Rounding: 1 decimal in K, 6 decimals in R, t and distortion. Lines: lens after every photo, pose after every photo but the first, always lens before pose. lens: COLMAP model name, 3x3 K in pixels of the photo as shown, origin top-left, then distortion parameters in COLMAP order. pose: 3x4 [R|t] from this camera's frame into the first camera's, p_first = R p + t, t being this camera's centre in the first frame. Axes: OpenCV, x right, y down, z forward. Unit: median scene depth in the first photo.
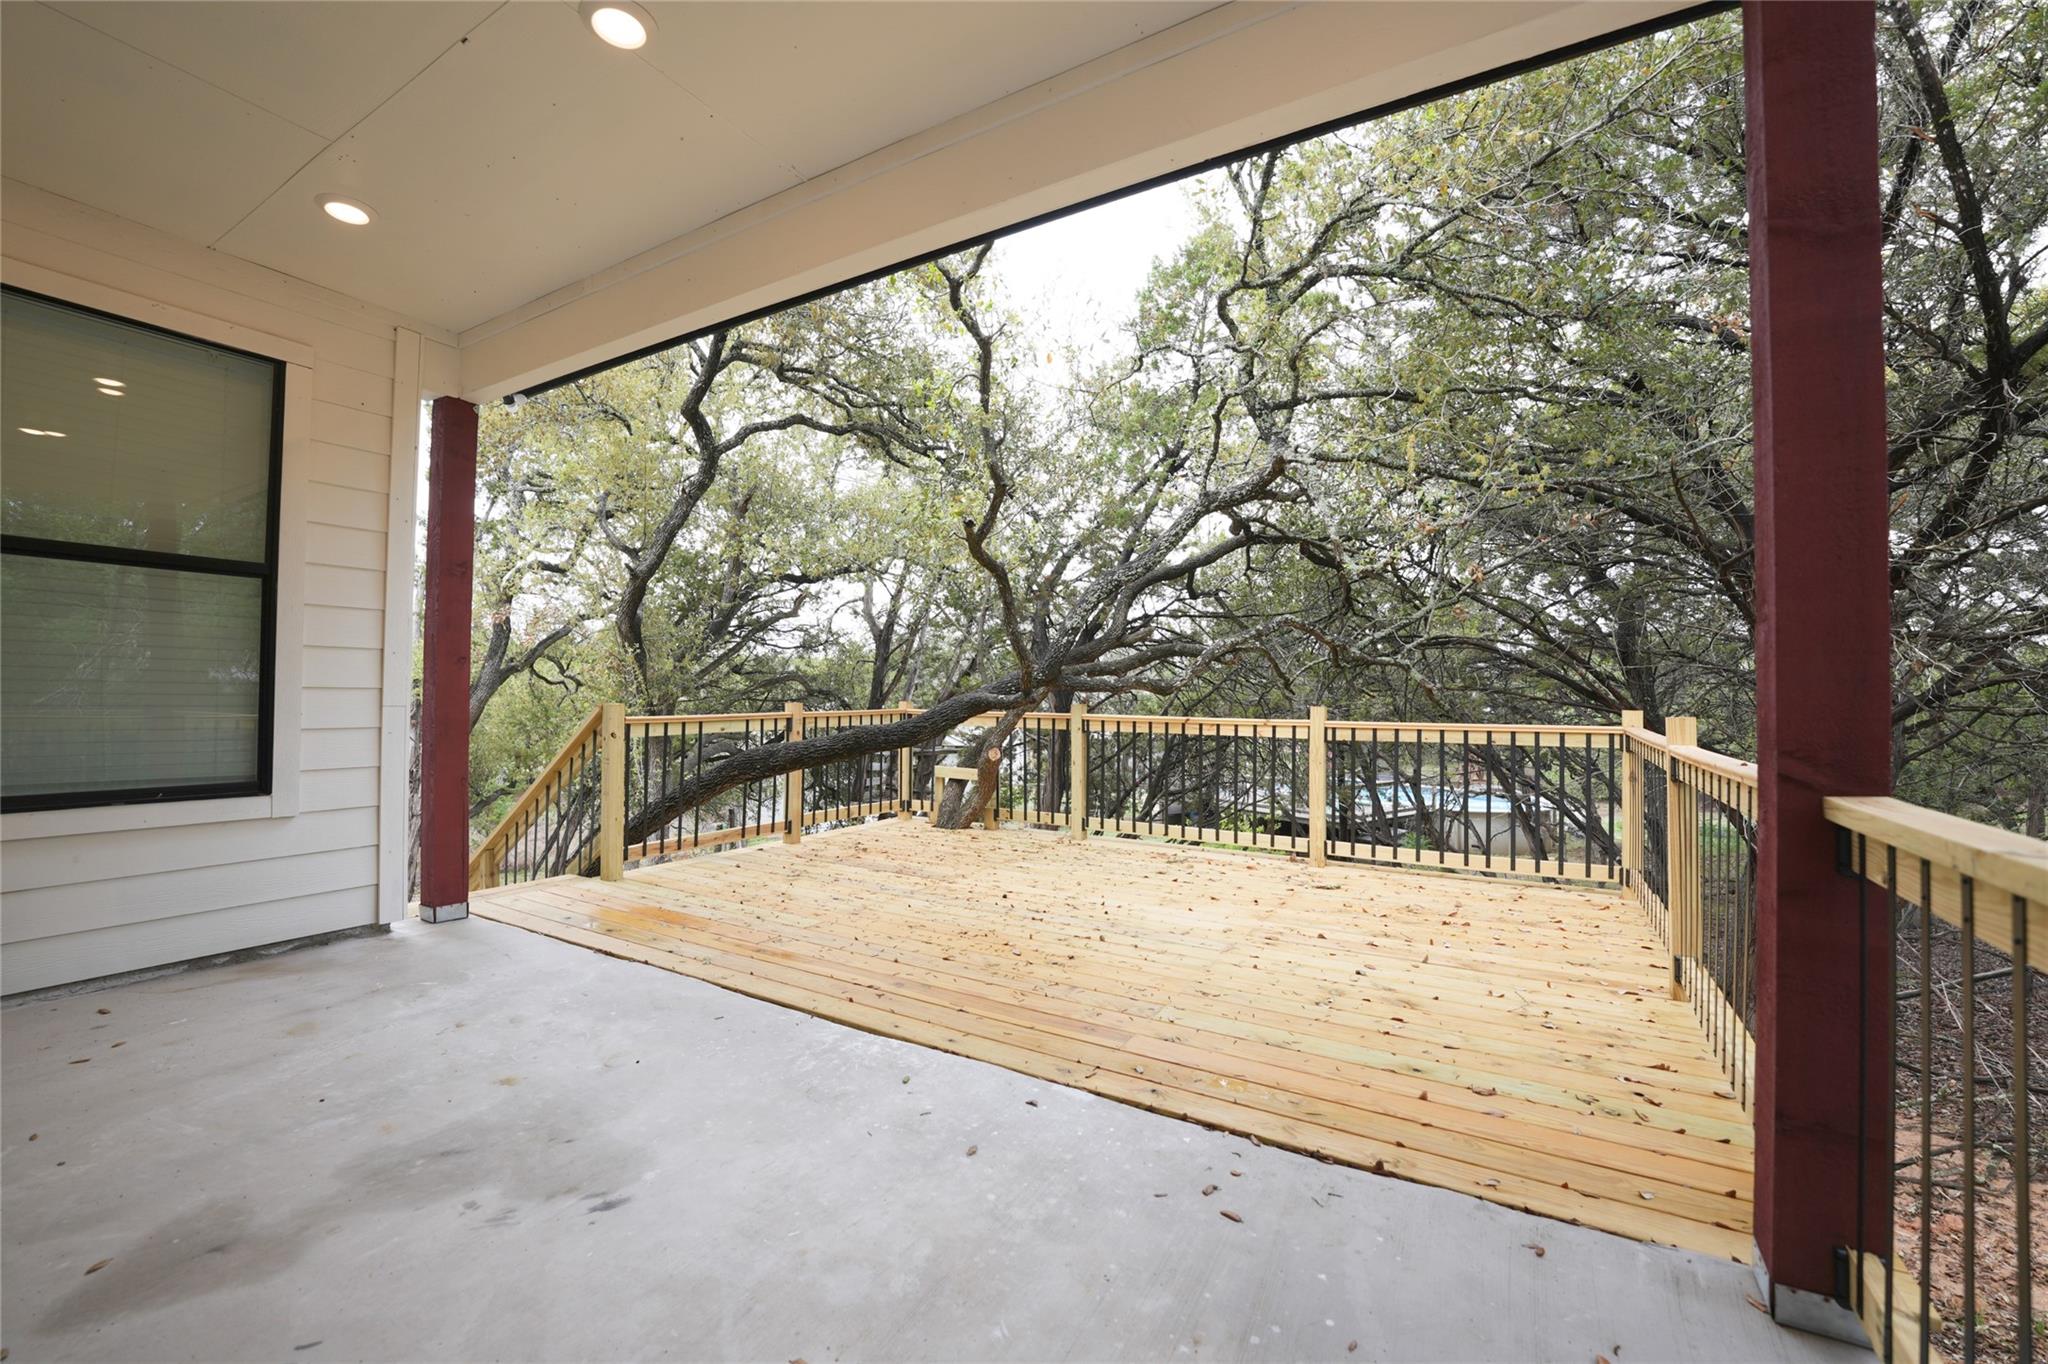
lens RADIAL K [[817.9, 0, 1026.8], [0, 817.9, 674.4], [0, 0, 1]] dist [-0.026790, 0.001905]
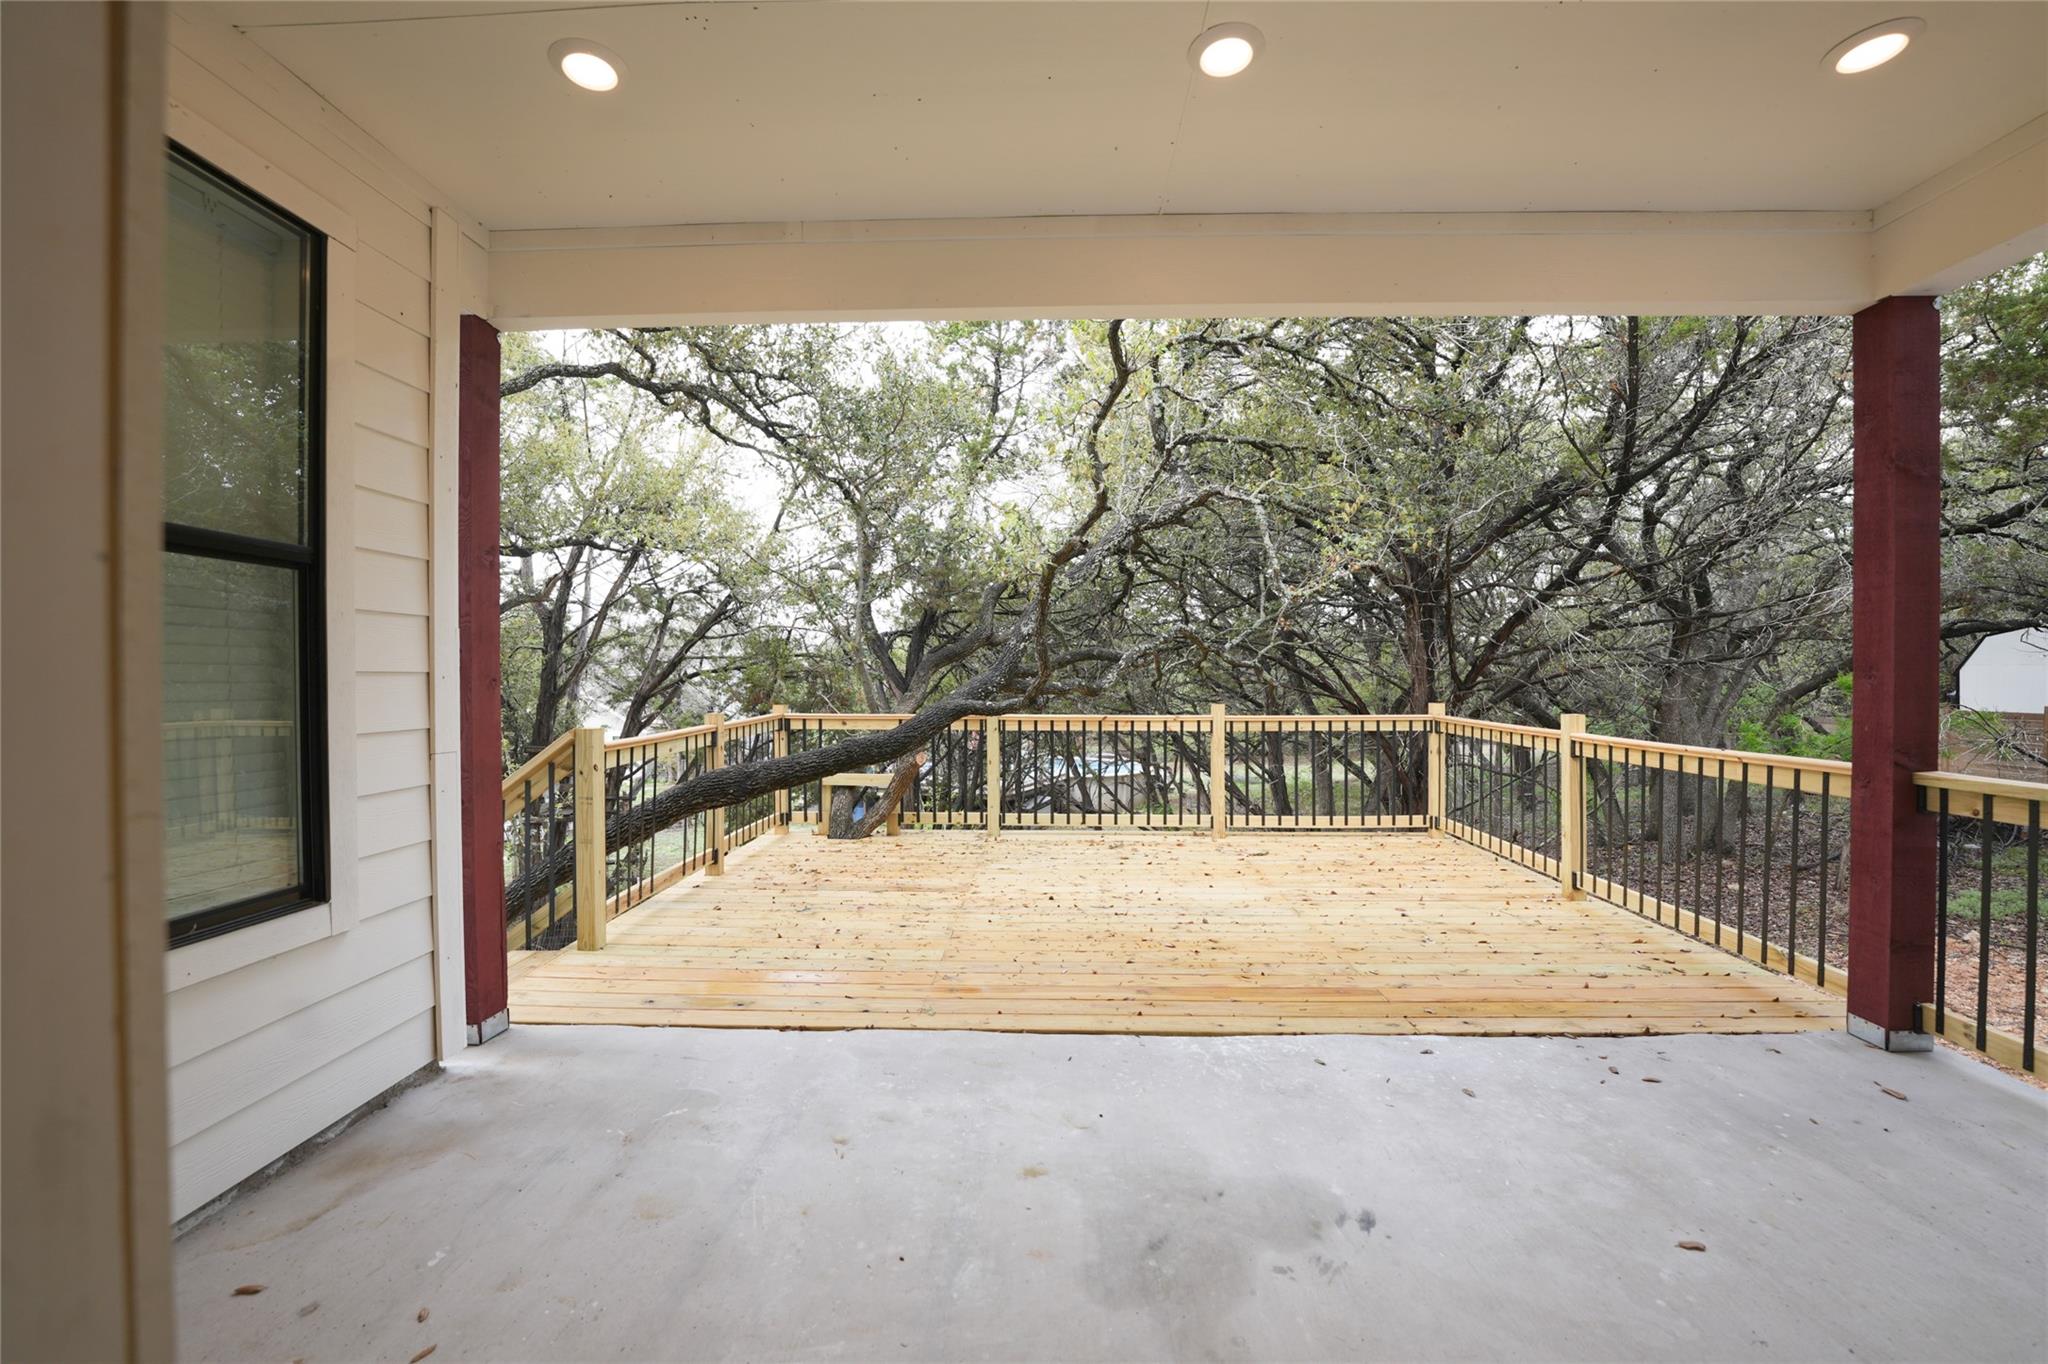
lens RADIAL K [[817.9, 0, 1022.0], [0, 817.9, 677.4], [0, 0, 1]] dist [-0.026790, 0.001905]
pose [[0.877377, -0.012004, 0.479651, -0.831067], [-0.001952, 0.999589, 0.028588, -0.058564], [-0.479797, -0.026019, 0.876994, 0.168591]]
